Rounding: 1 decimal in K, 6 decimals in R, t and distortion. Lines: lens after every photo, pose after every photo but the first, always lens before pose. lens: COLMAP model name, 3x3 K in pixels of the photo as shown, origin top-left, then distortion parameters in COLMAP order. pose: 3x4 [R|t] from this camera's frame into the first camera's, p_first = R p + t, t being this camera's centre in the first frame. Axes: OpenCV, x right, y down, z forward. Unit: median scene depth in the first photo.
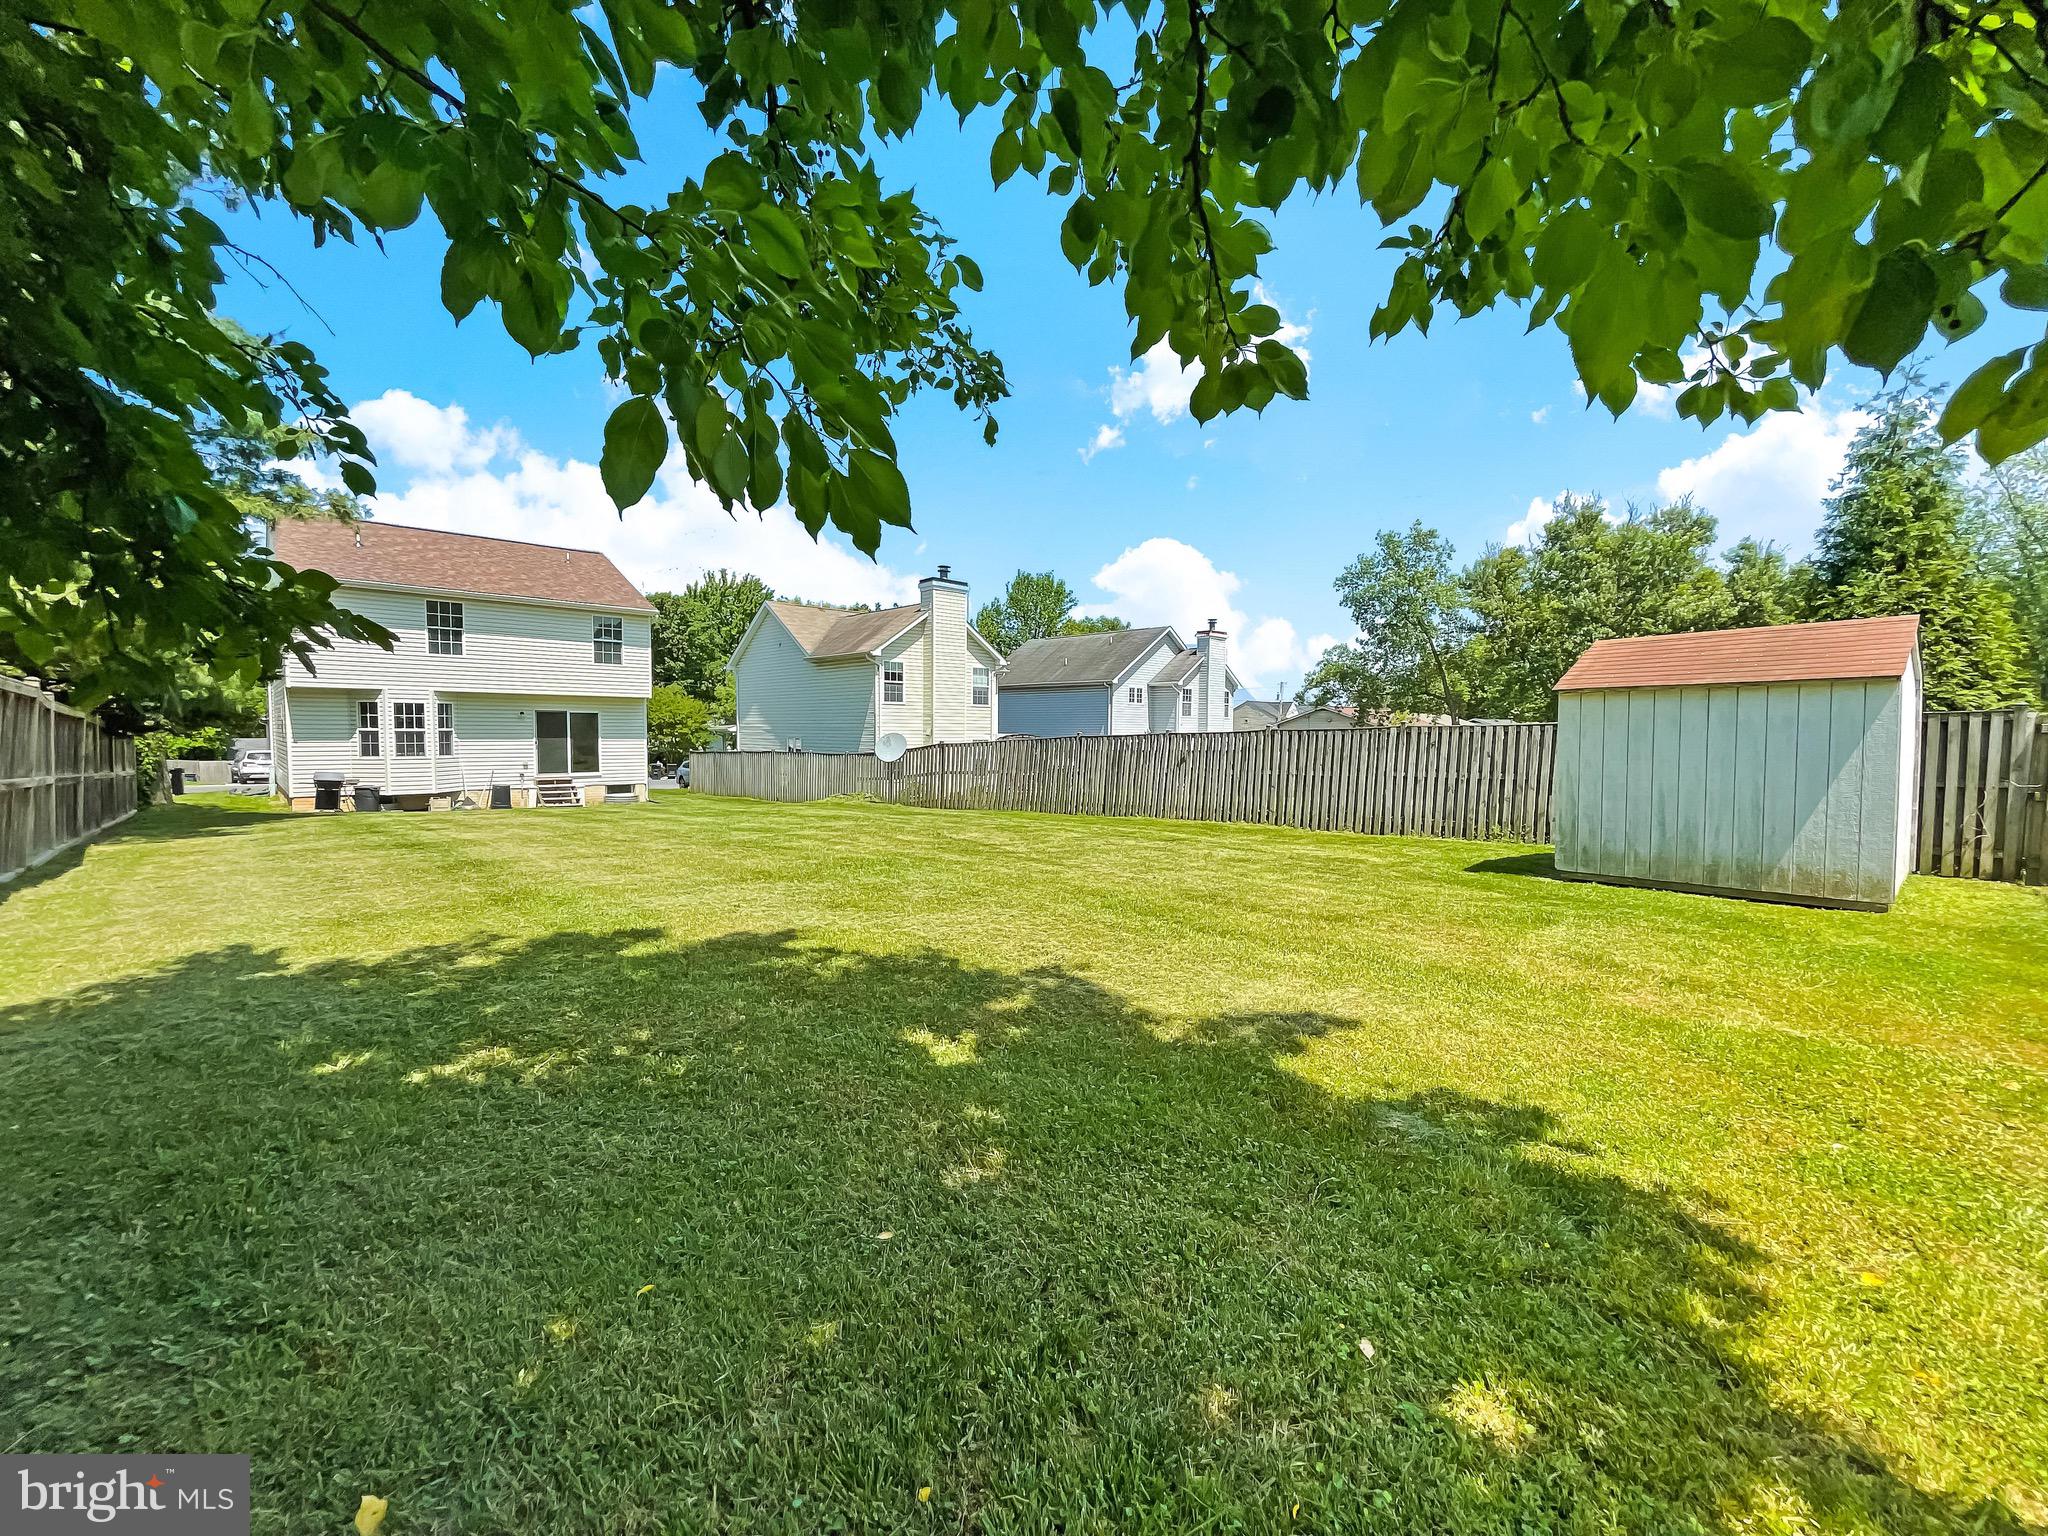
lens RADIAL K [[849.3, 0, 1015.9], [0, 849.3, 761.8], [0, 0, 1]] dist [-0.001560, 0.000063]
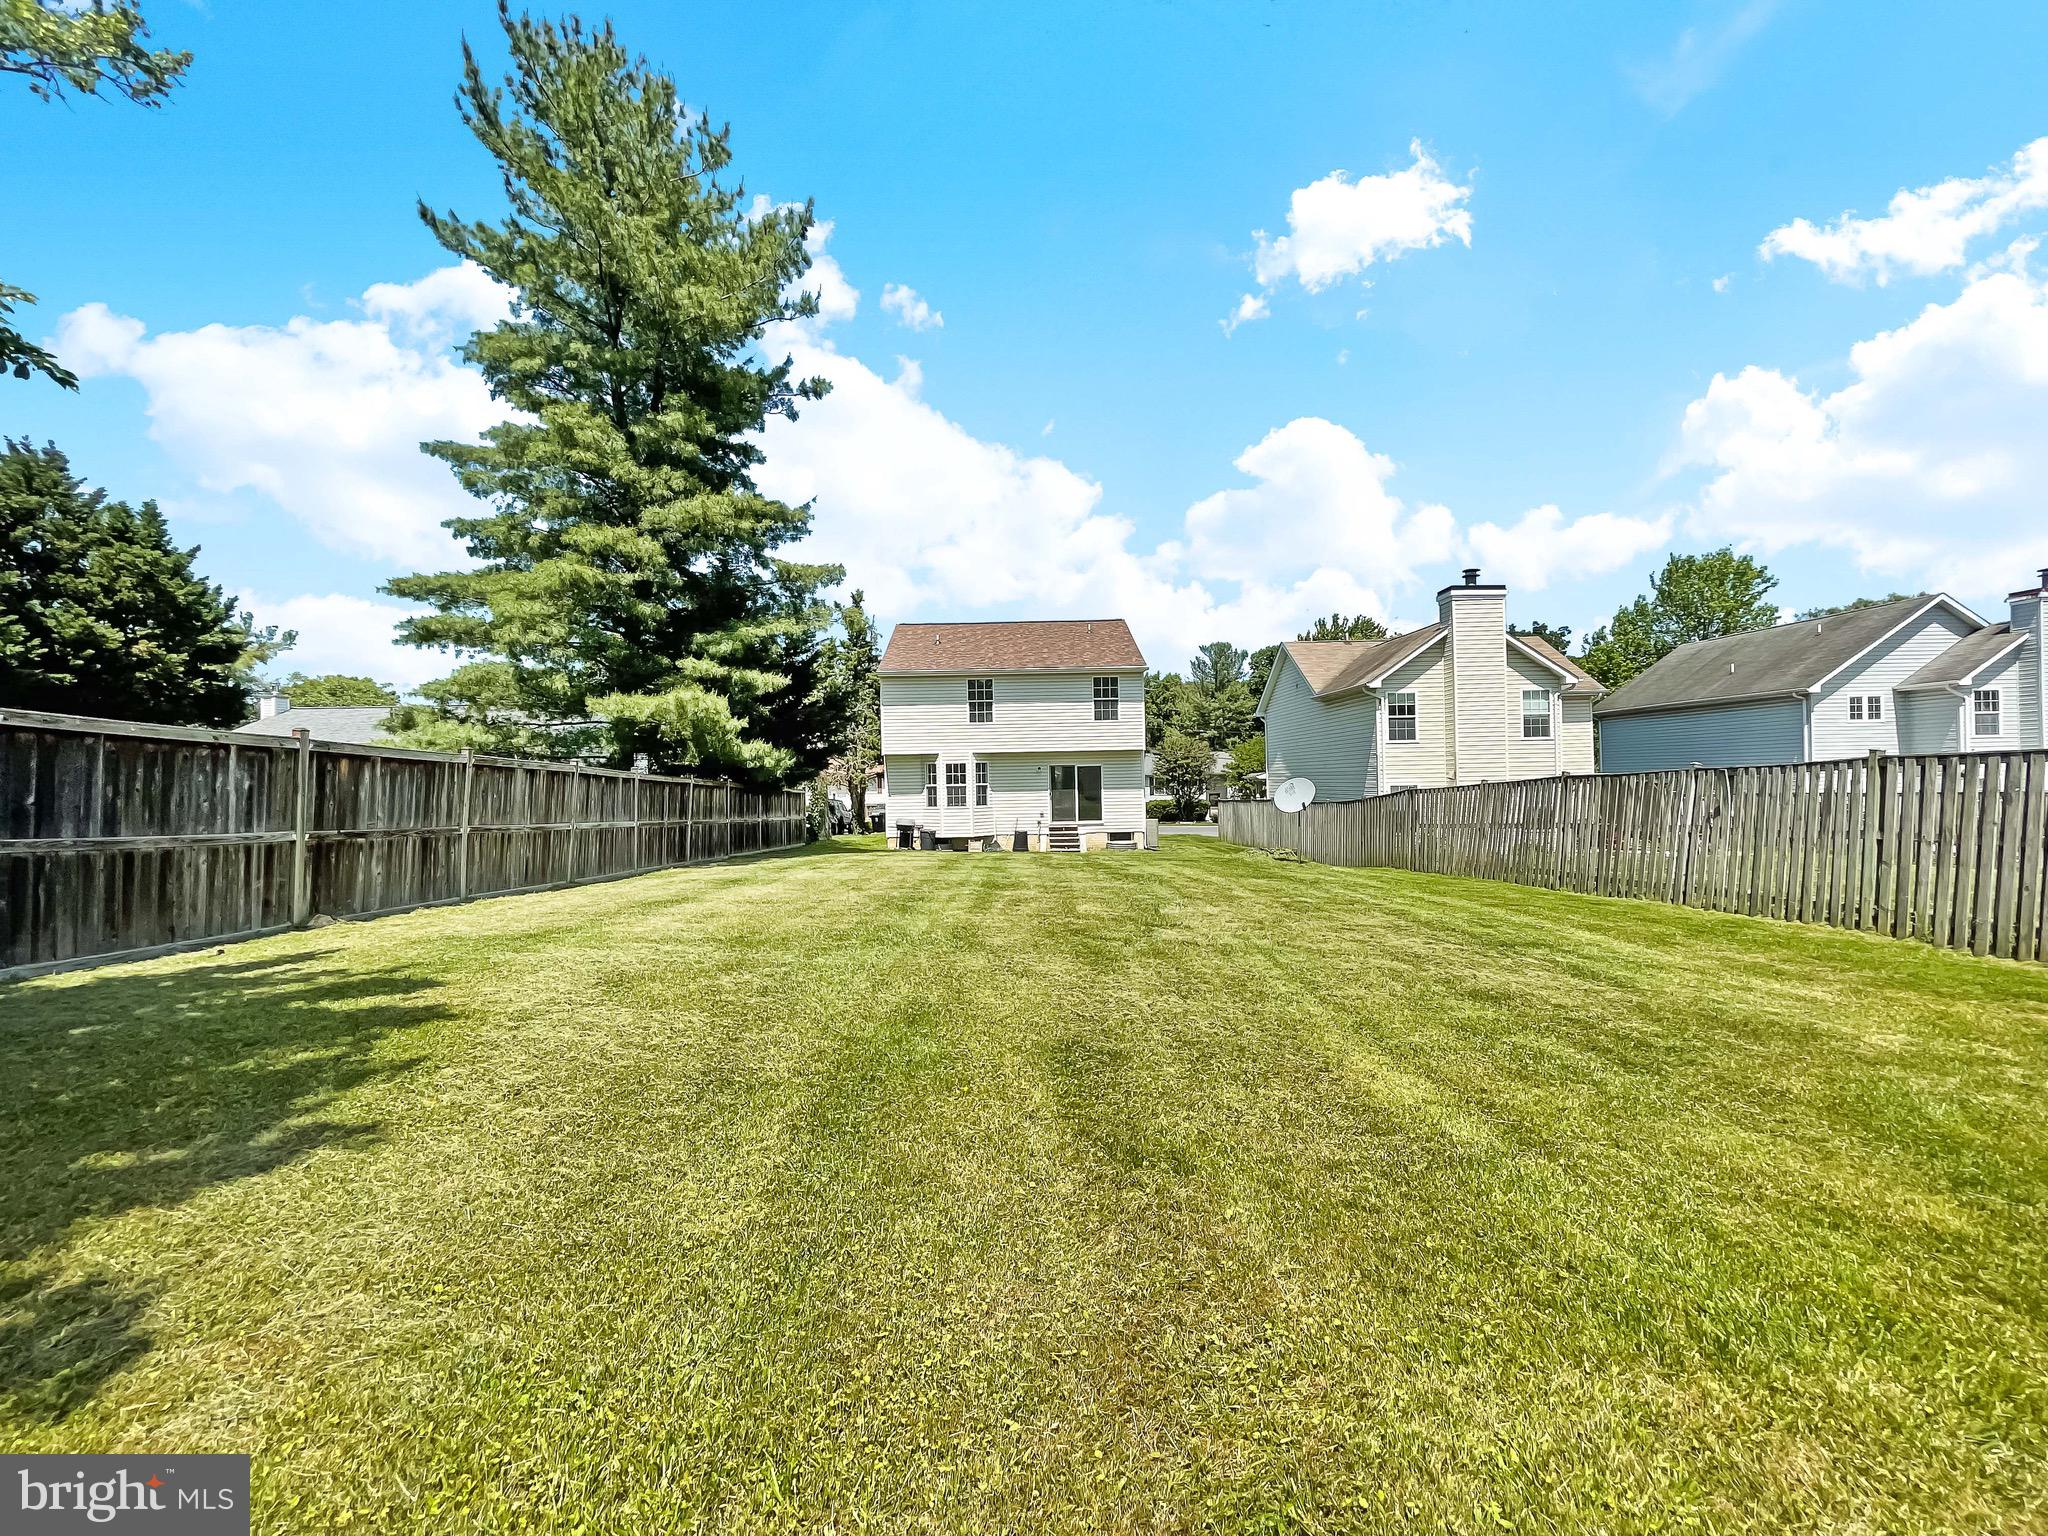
lens RADIAL K [[835.7, 0, 986.0], [0, 835.7, 771.9], [0, 0, 1]] dist [-0.001398, -0.000195]
pose [[0.726741, -0.030662, -0.686226, 0.137885], [-0.000126, 0.998997, -0.044770, -0.002163], [0.686911, 0.032623, 0.726009, 0.126377]]
